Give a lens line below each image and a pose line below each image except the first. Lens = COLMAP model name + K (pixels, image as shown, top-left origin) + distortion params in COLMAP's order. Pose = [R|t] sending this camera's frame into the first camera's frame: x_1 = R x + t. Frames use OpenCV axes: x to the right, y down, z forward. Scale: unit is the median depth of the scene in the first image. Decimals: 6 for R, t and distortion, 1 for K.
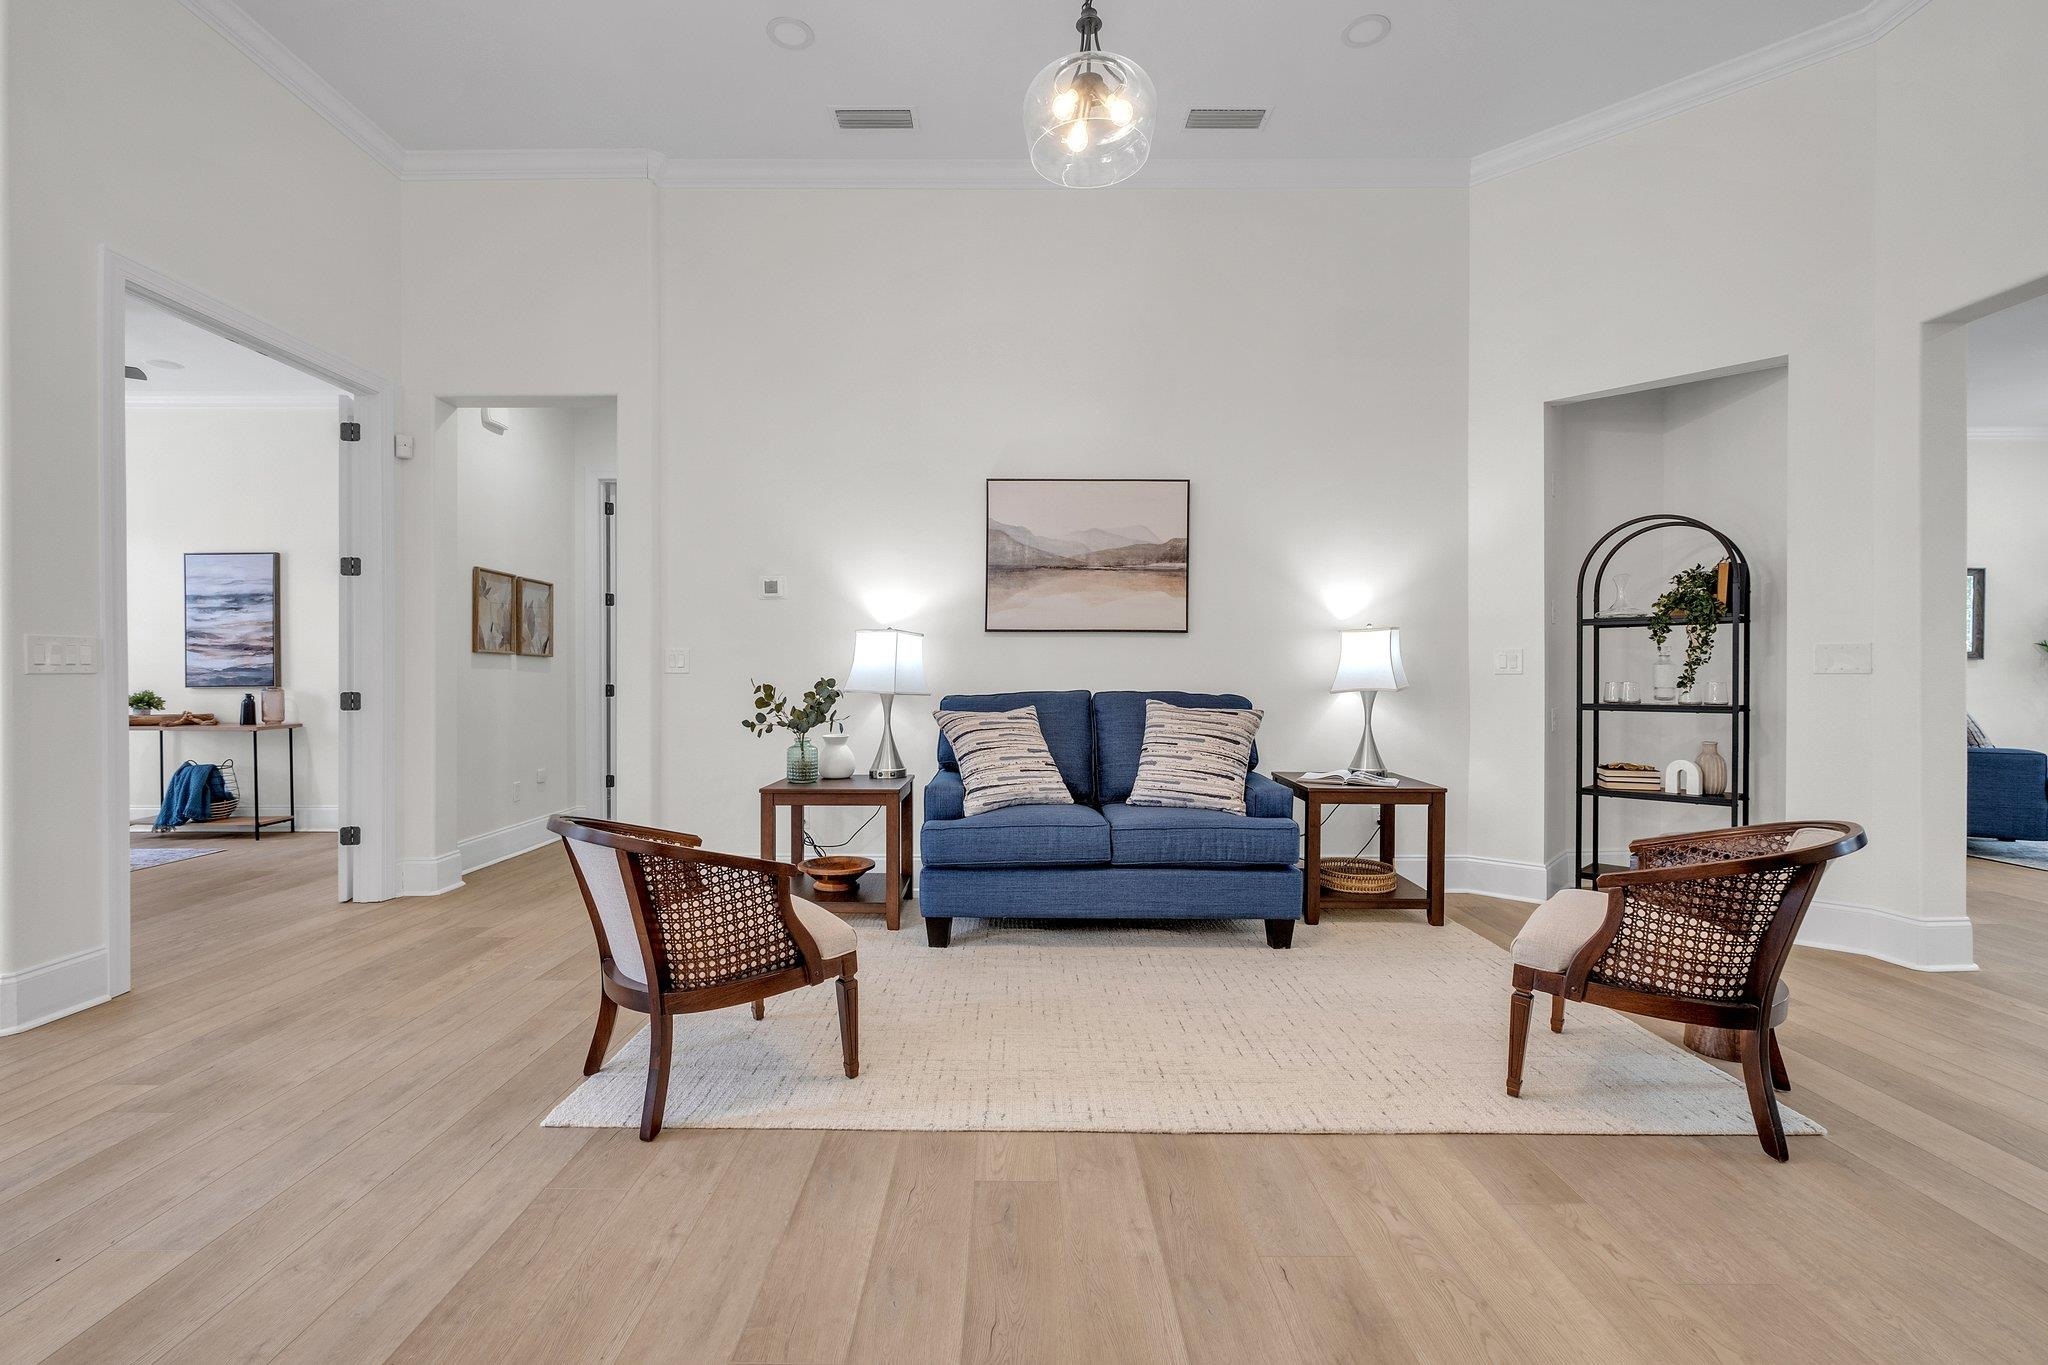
lens RADIAL K [[914.3, 0, 1022.6], [0, 914.3, 690.5], [0, 0, 1]] dist [-0.014059, -0.000007]
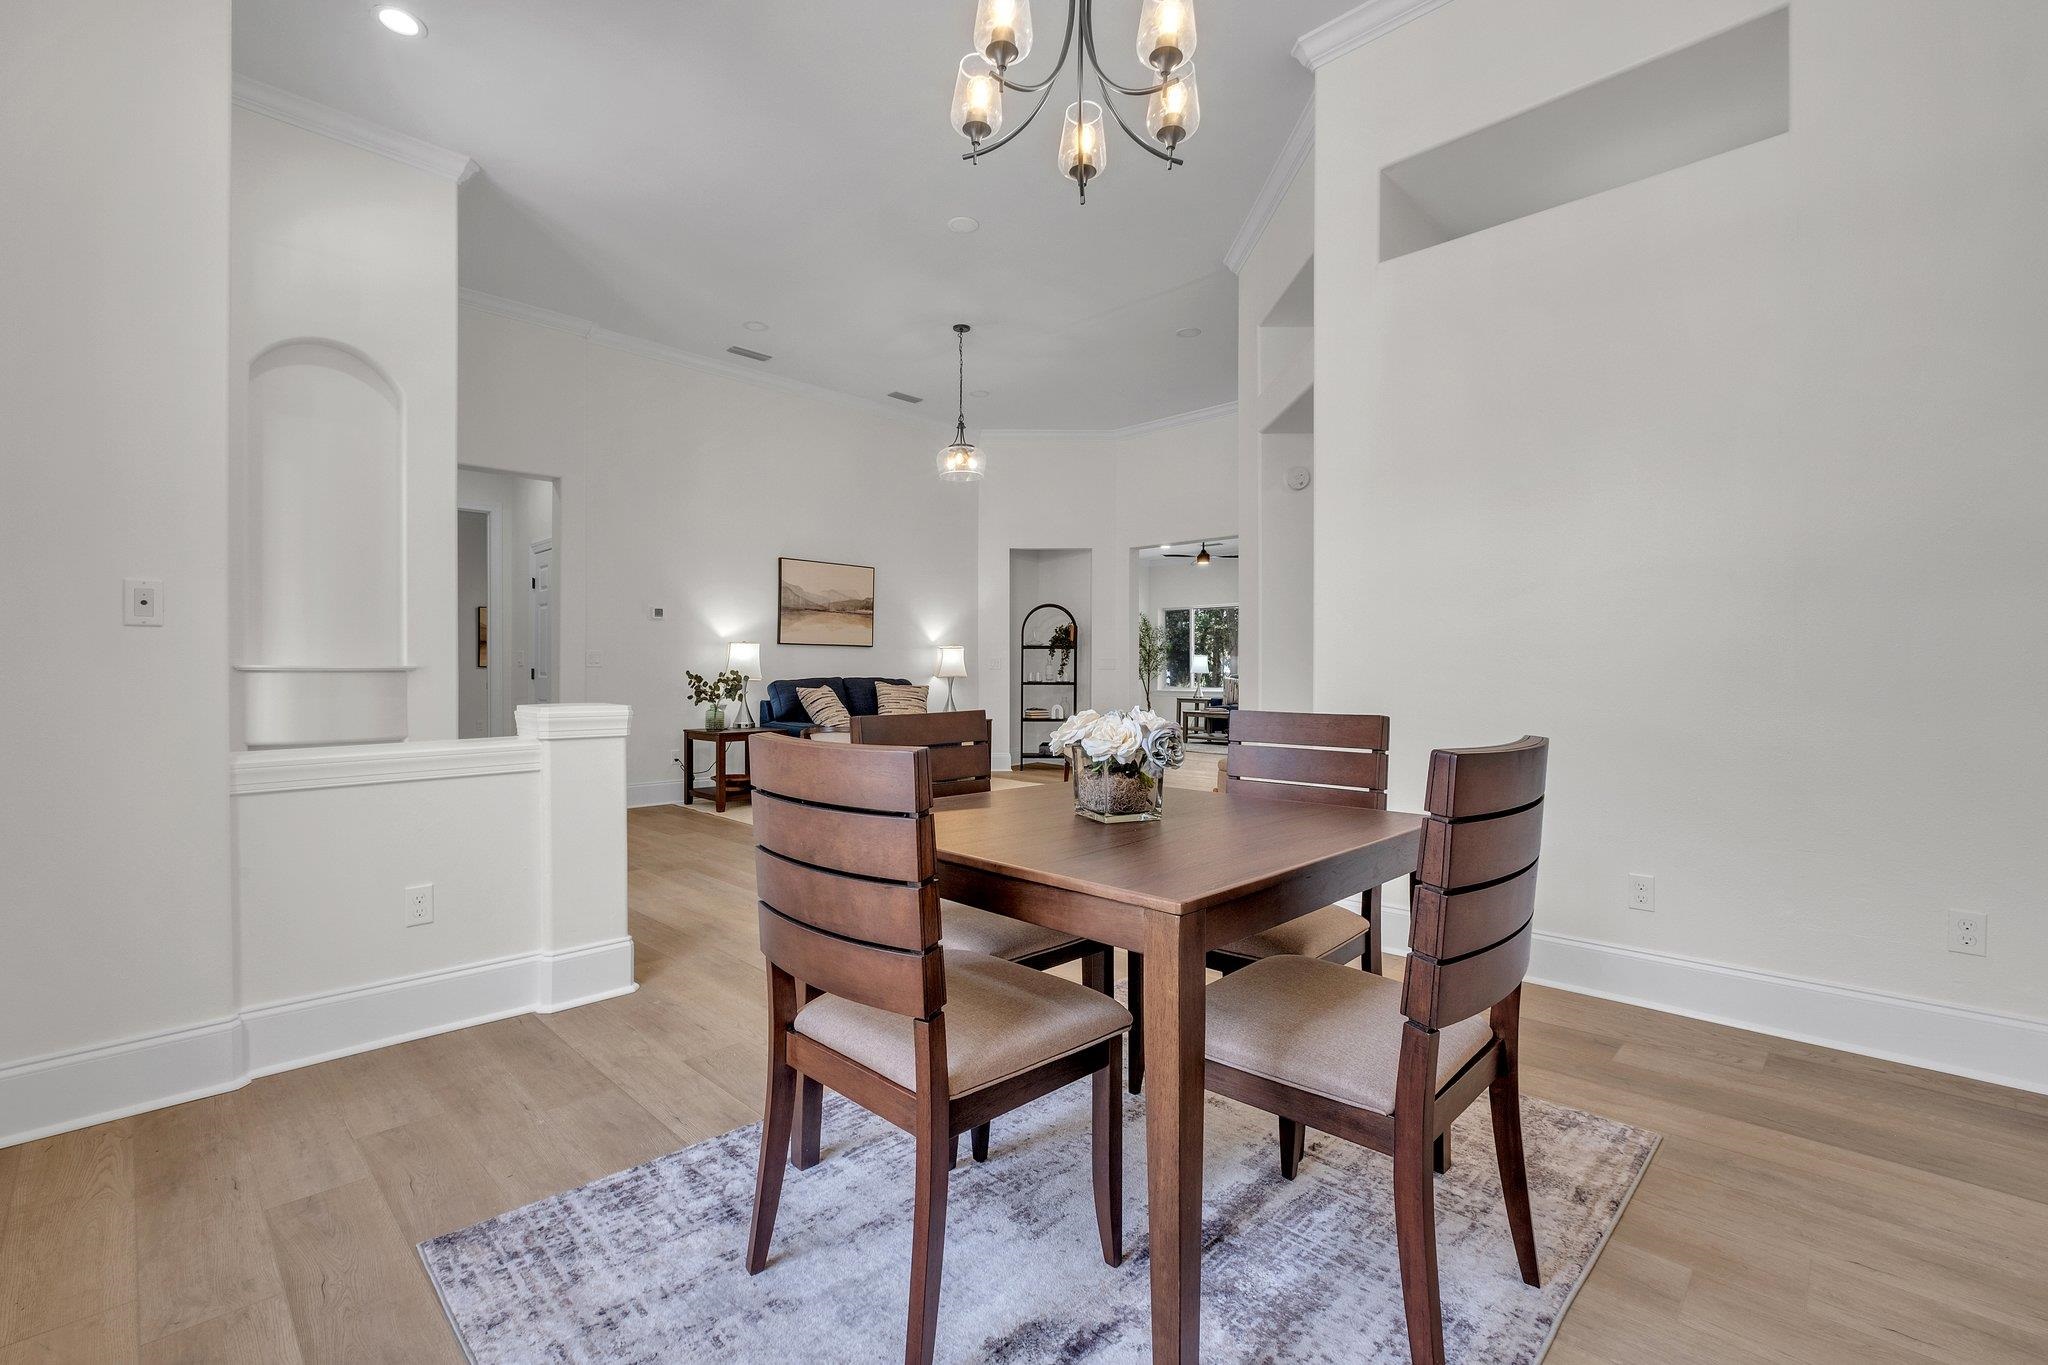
lens RADIAL K [[914.3, 0, 1022.6], [0, 914.3, 690.5], [0, 0, 1]] dist [-0.014059, -0.000007]
pose [[0.688878, -0.012138, 0.724776, -1.036445], [0.004061, 0.999909, 0.012886, 0.005568], [-0.724866, -0.005933, 0.688864, -0.581692]]
